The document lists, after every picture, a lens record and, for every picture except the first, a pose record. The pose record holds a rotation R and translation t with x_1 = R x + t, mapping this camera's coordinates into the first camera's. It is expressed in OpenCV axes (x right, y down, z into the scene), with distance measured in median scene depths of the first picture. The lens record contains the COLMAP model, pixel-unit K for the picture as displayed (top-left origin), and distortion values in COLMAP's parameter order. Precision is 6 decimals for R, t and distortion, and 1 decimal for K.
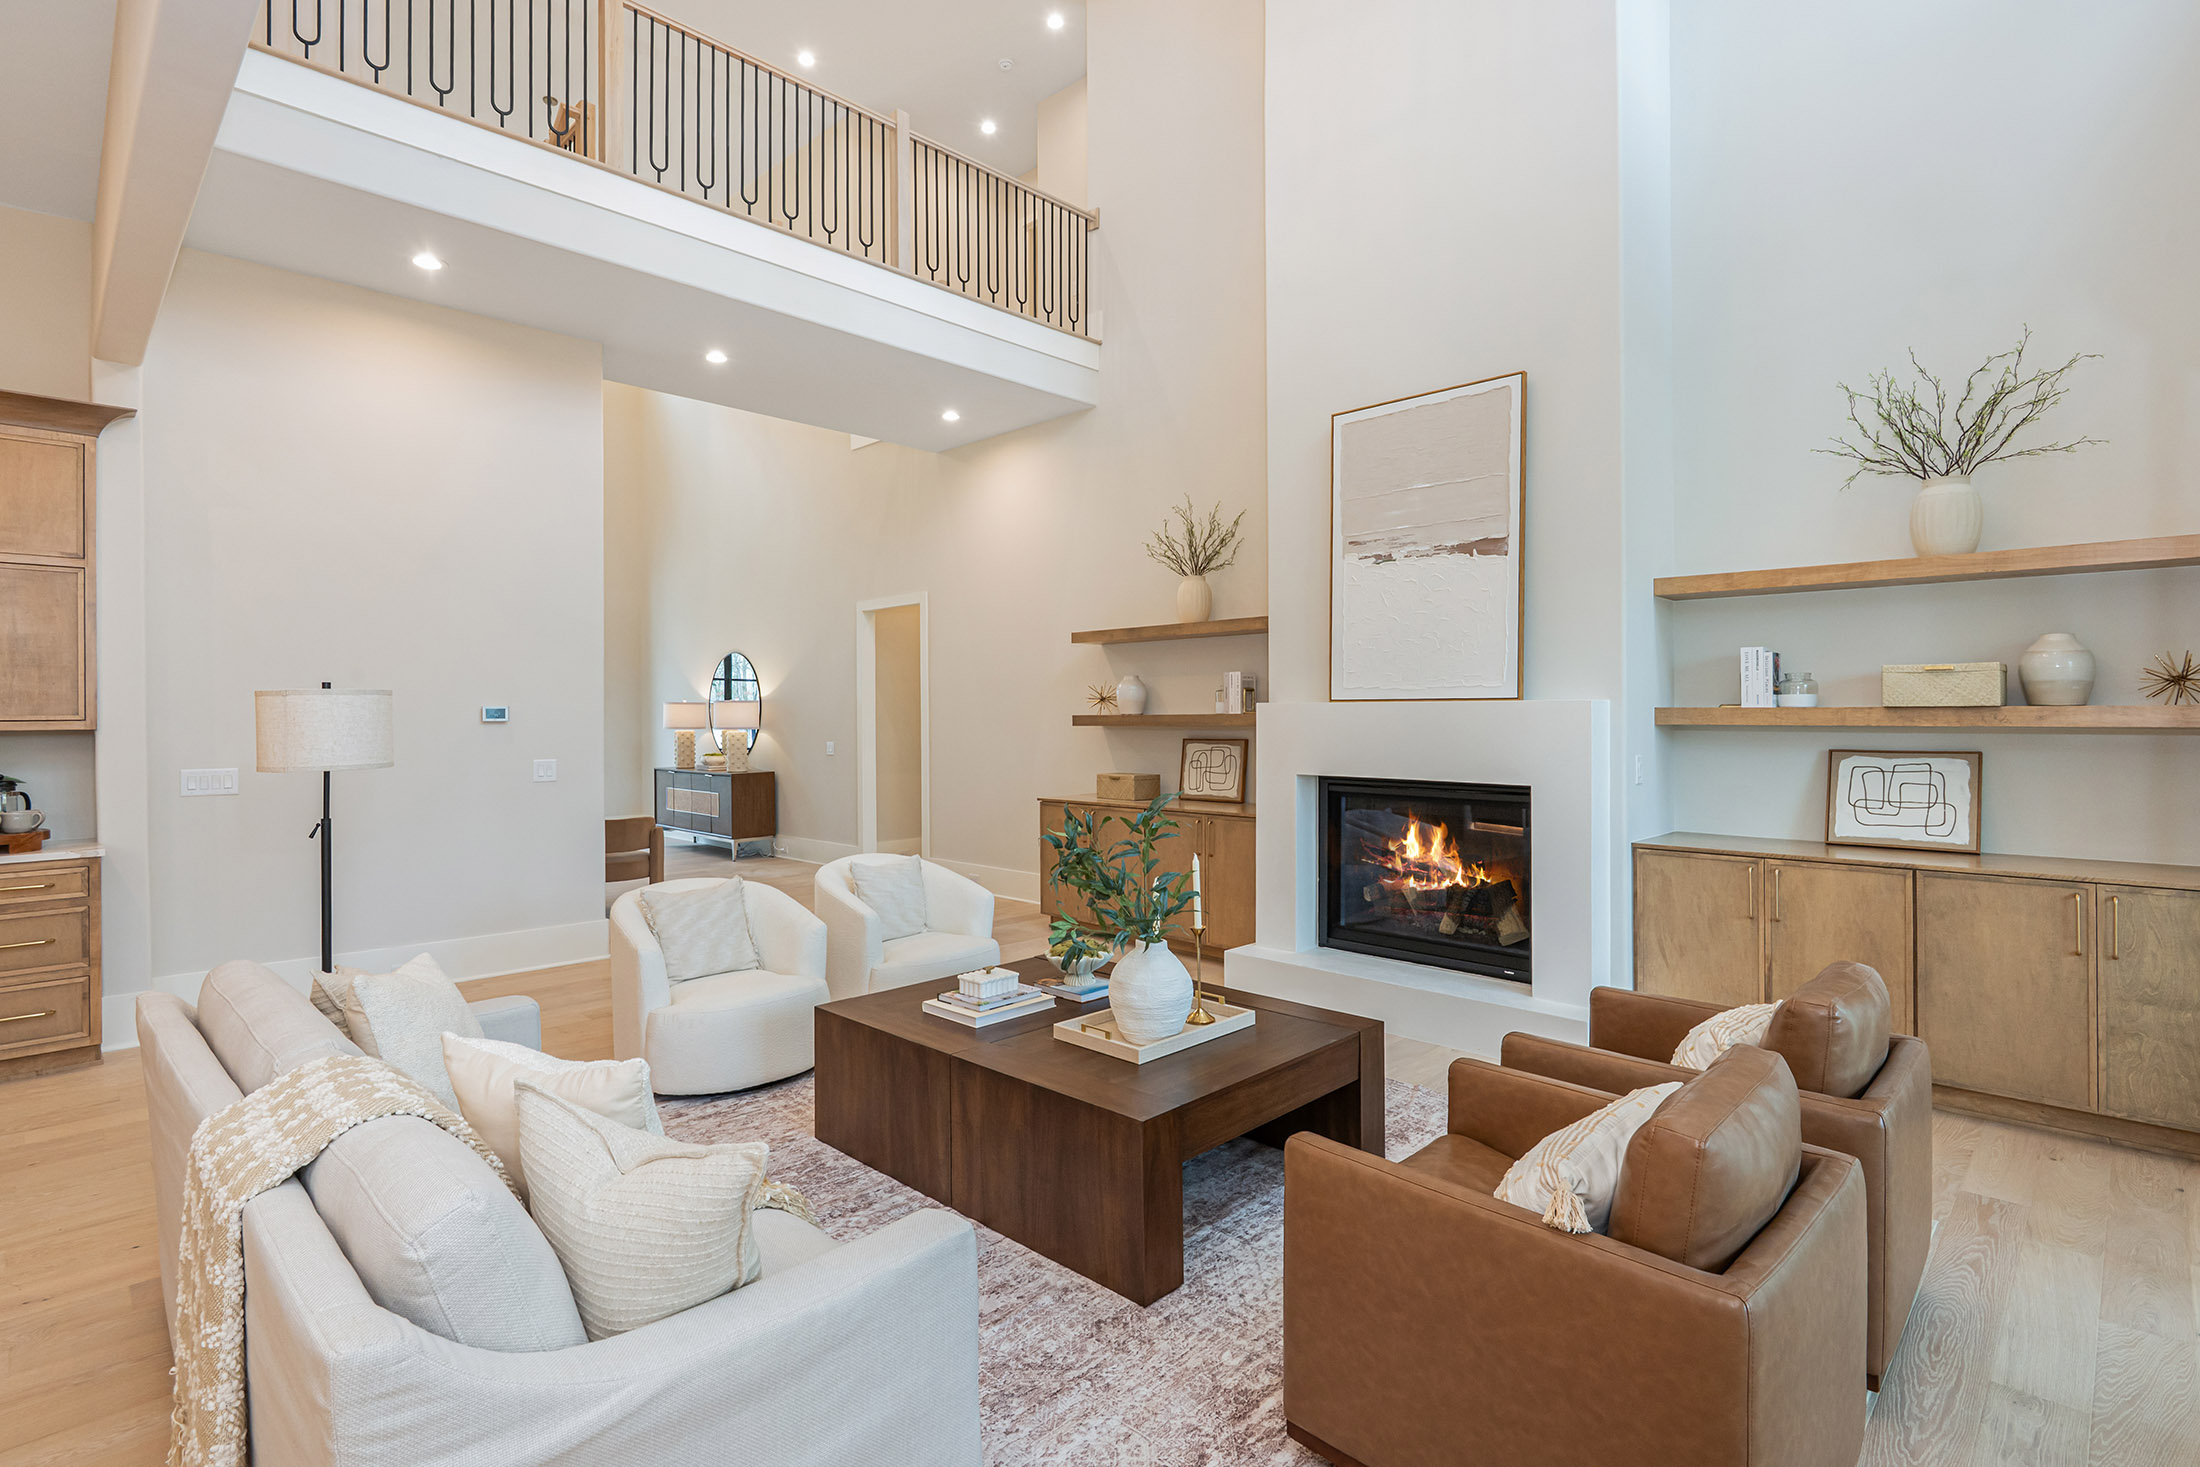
lens RADIAL K [[1054.8, 0, 1072.6], [0, 1054.8, 719.8], [0, 0, 1]] dist [0.000581, -0.000490]
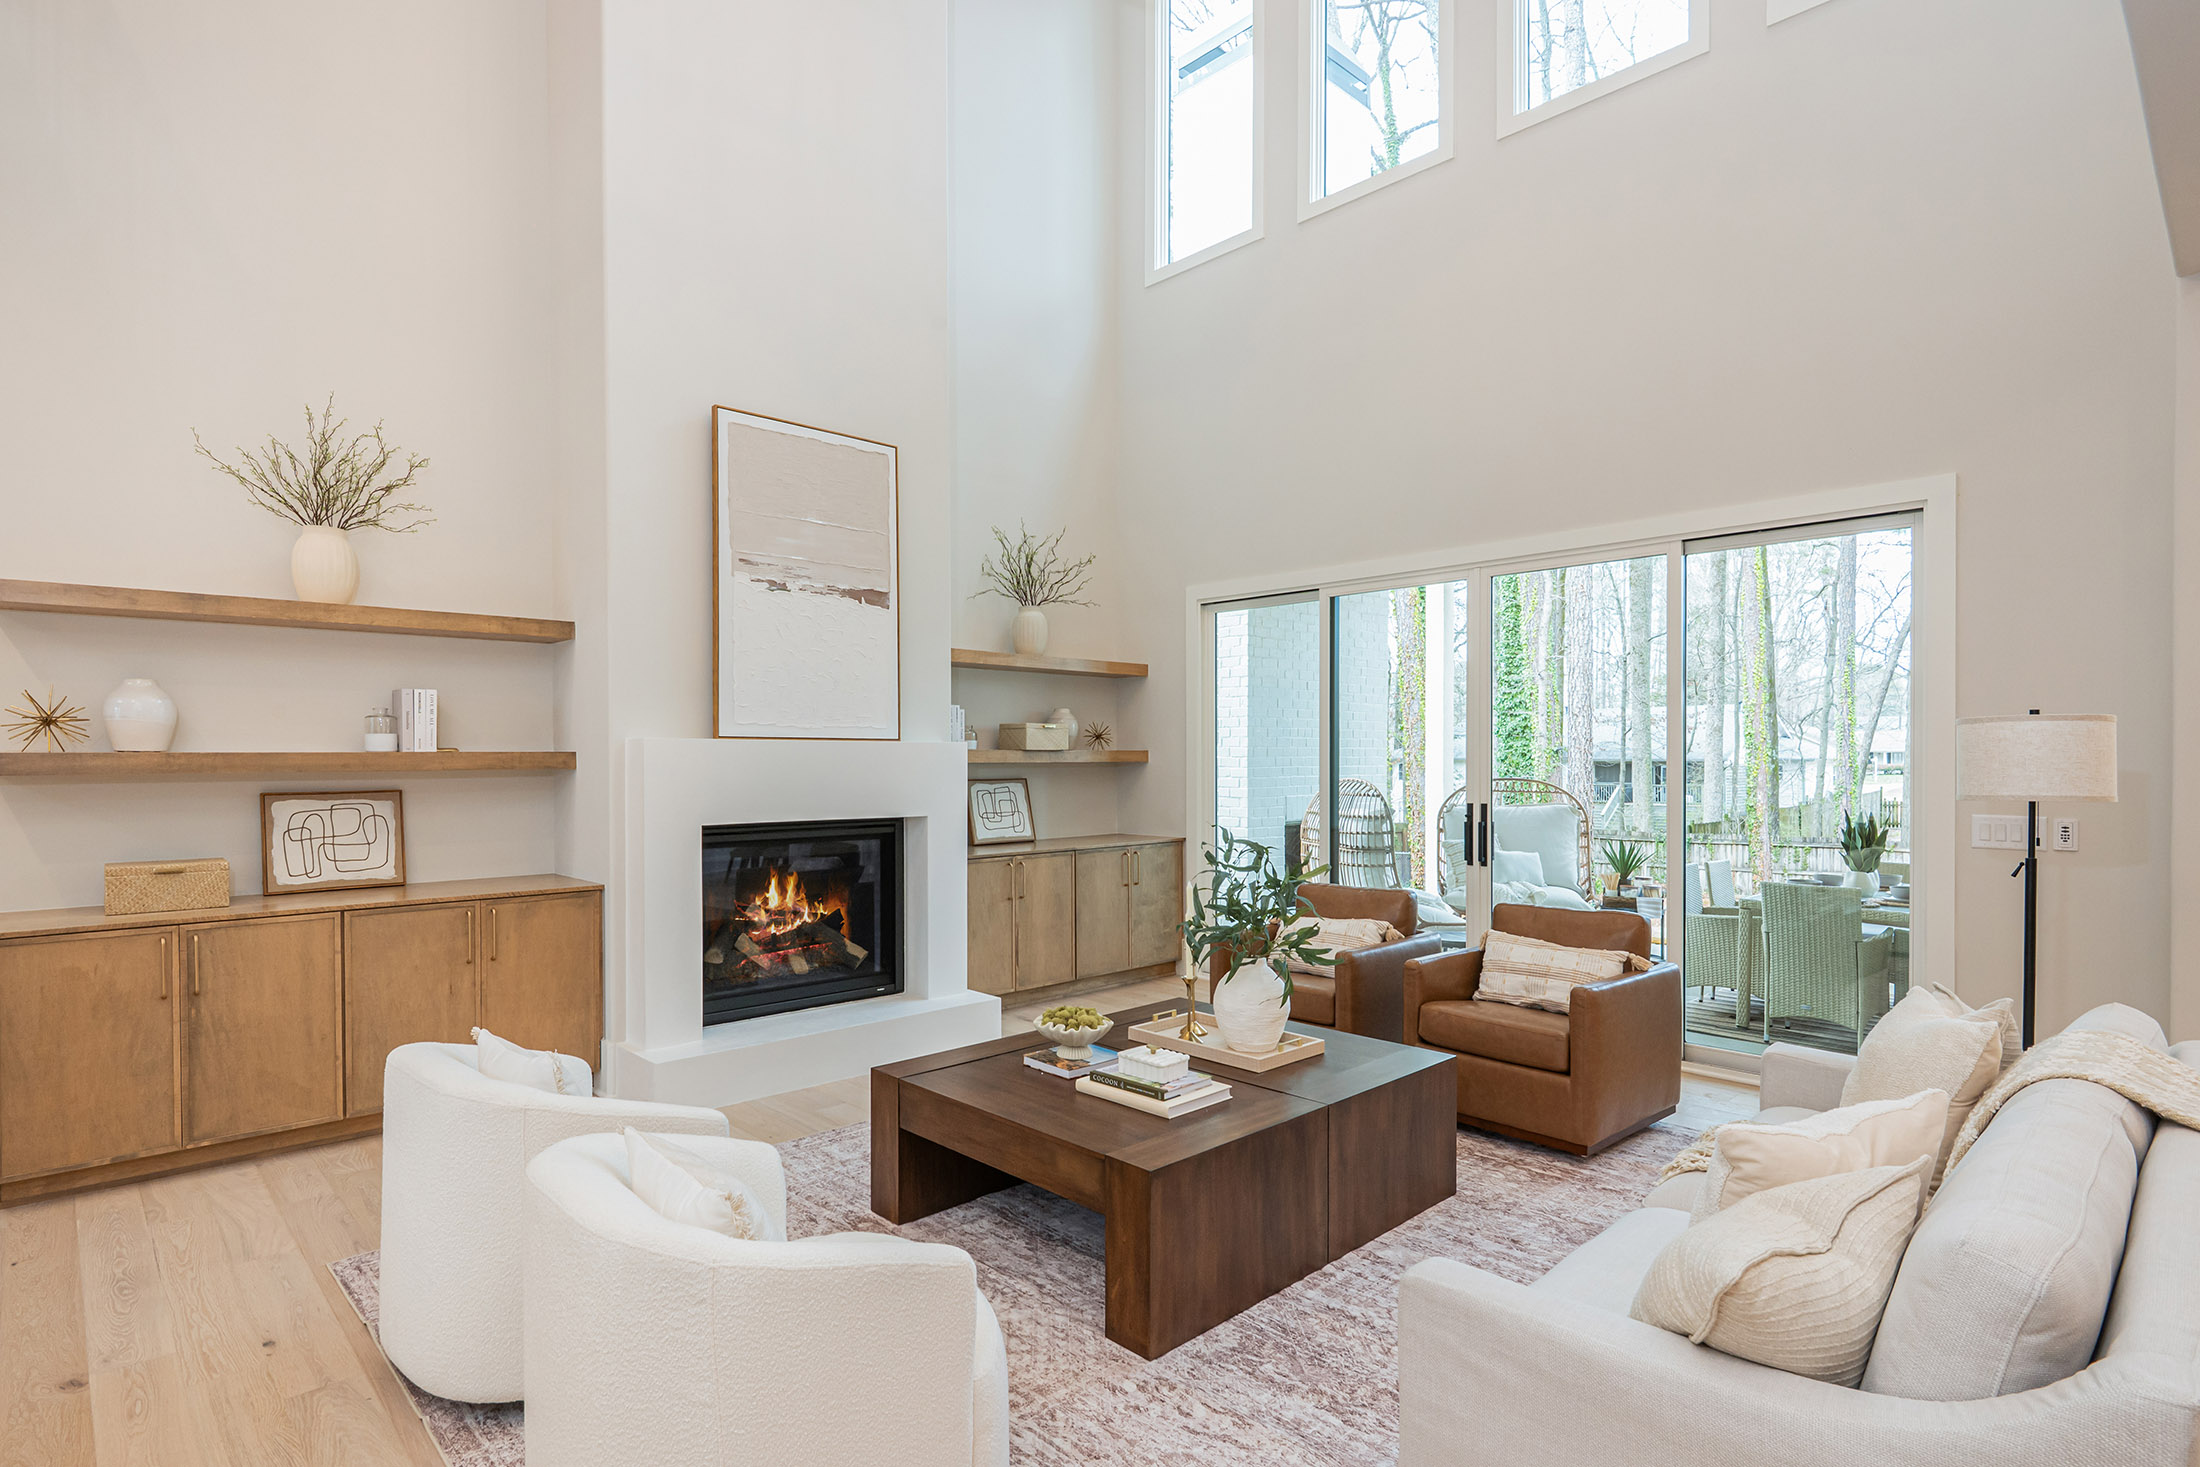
lens RADIAL K [[1117.5, 0, 1044.0], [0, 1117.5, 760.0], [0, 0, 1]] dist [0.004250, -0.000521]
pose [[0.045931, -0.000641, 0.998944, -0.674374], [0.005004, 0.999987, 0.000412, 0.001304], [-0.998932, 0.004980, 0.045934, 0.712802]]
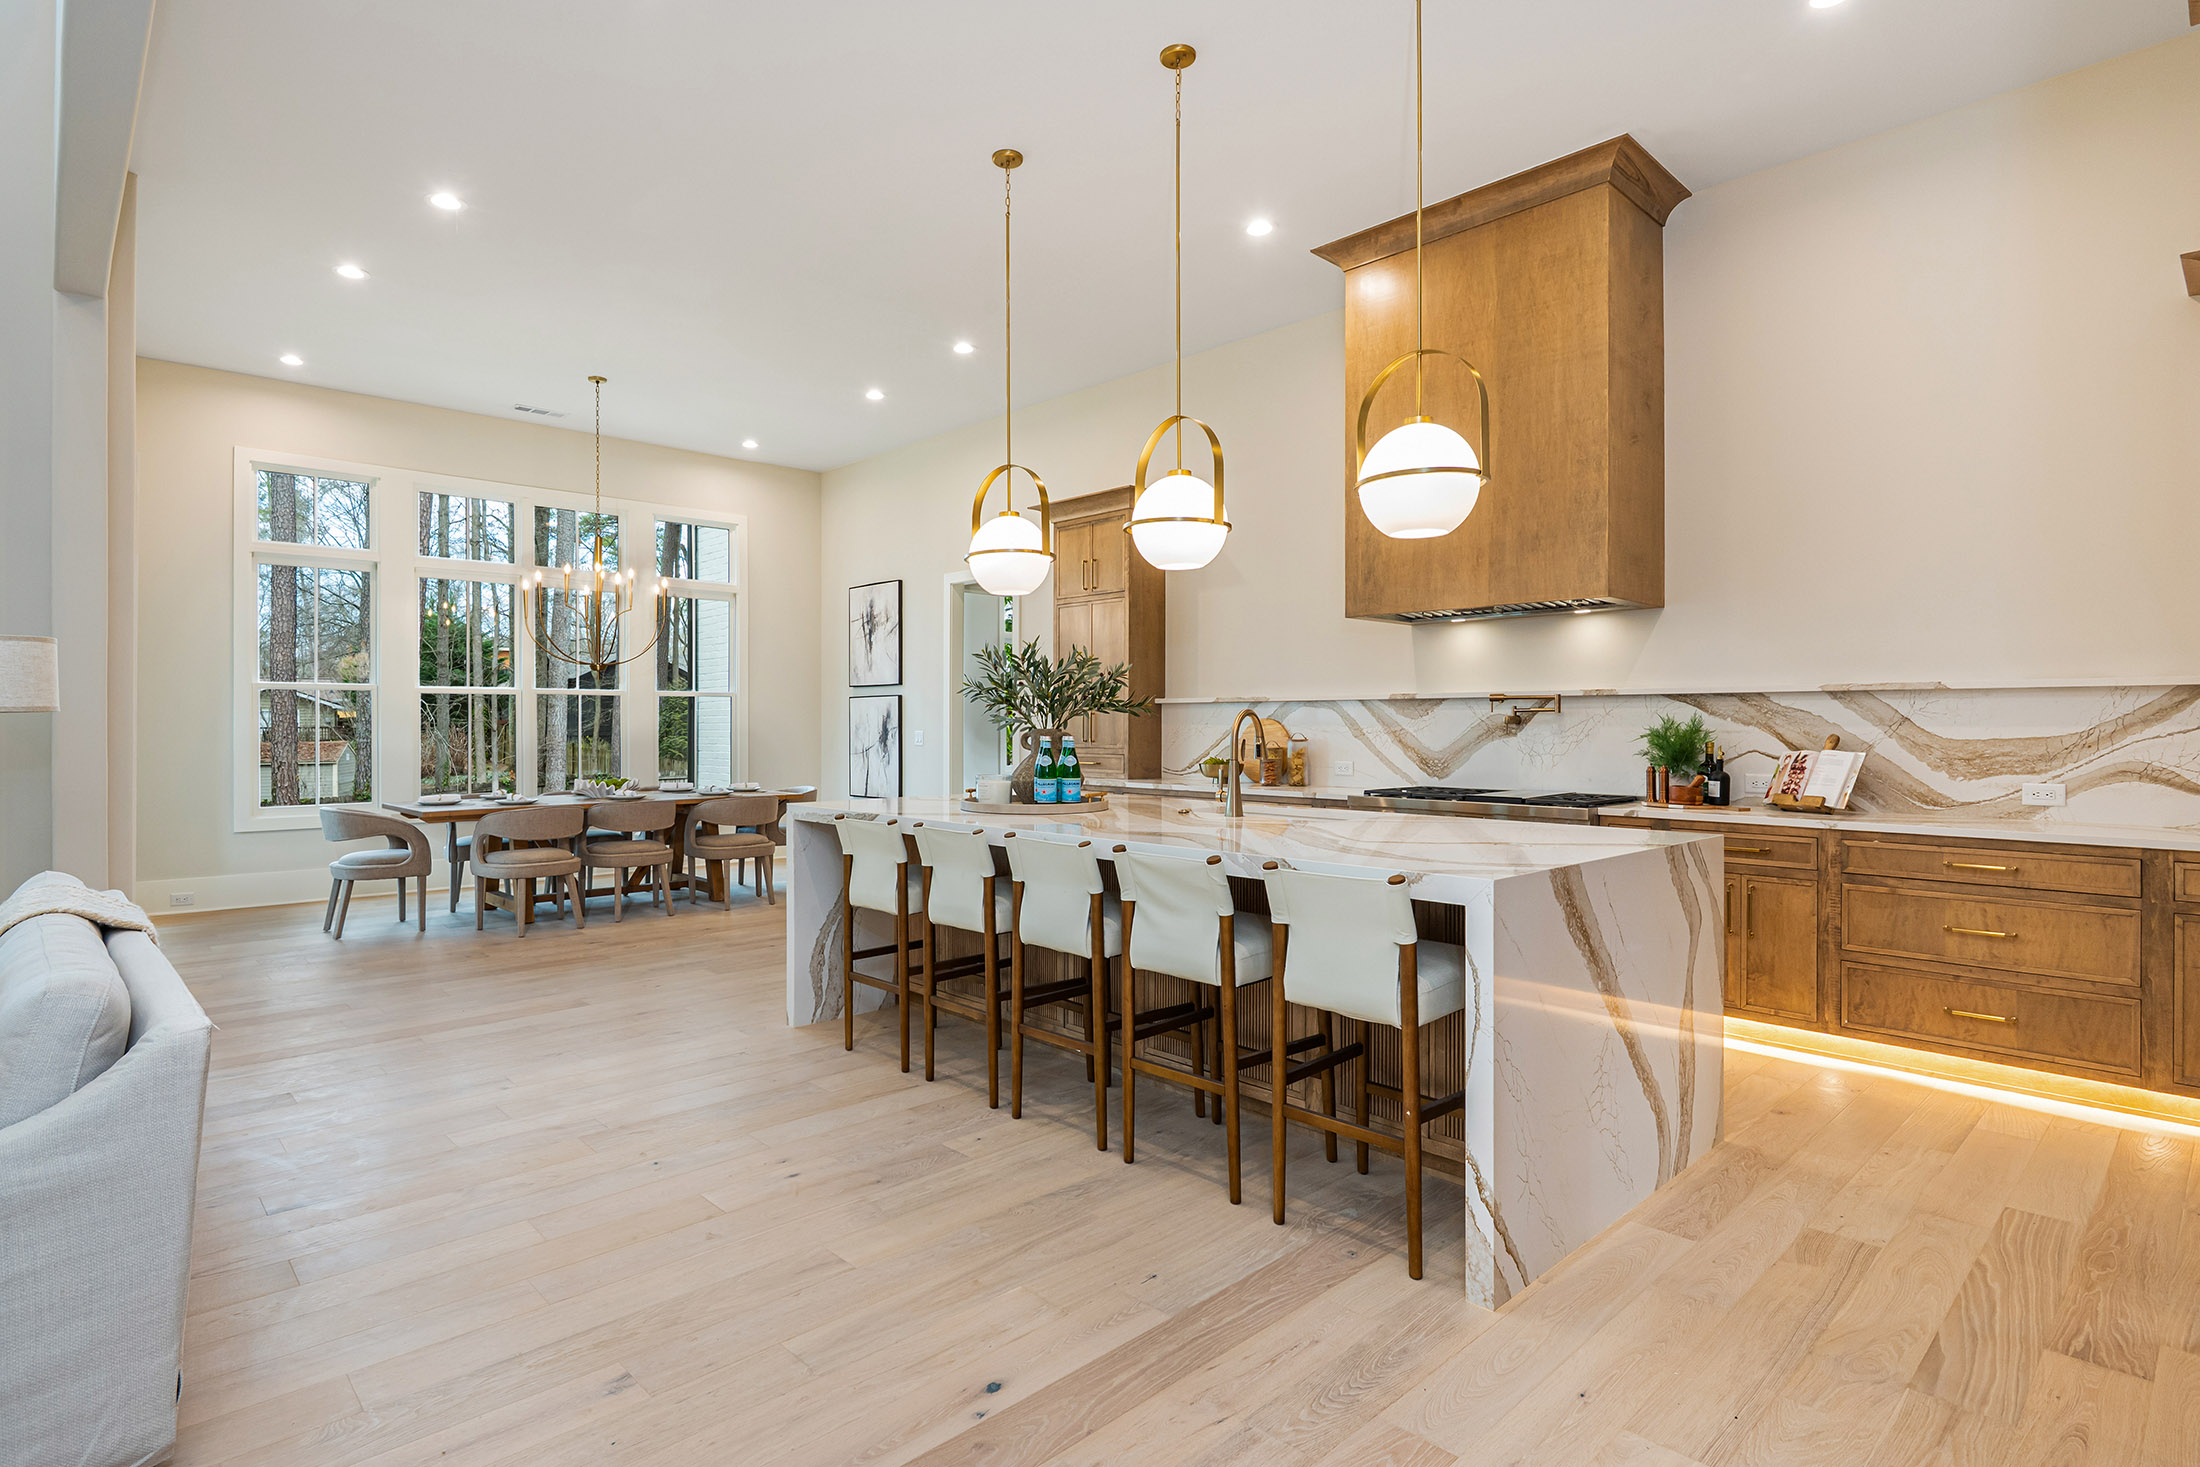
lens RADIAL K [[1105.5, 0, 1057.1], [0, 1105.5, 719.8], [0, 0, 1]] dist [0.018551, -0.020969]
pose [[-0.998927, 0.006115, 0.045918, -0.732348], [0.006162, 0.999981, 0.000883, 0.033491], [-0.045911, 0.001165, -0.998945, 0.838413]]
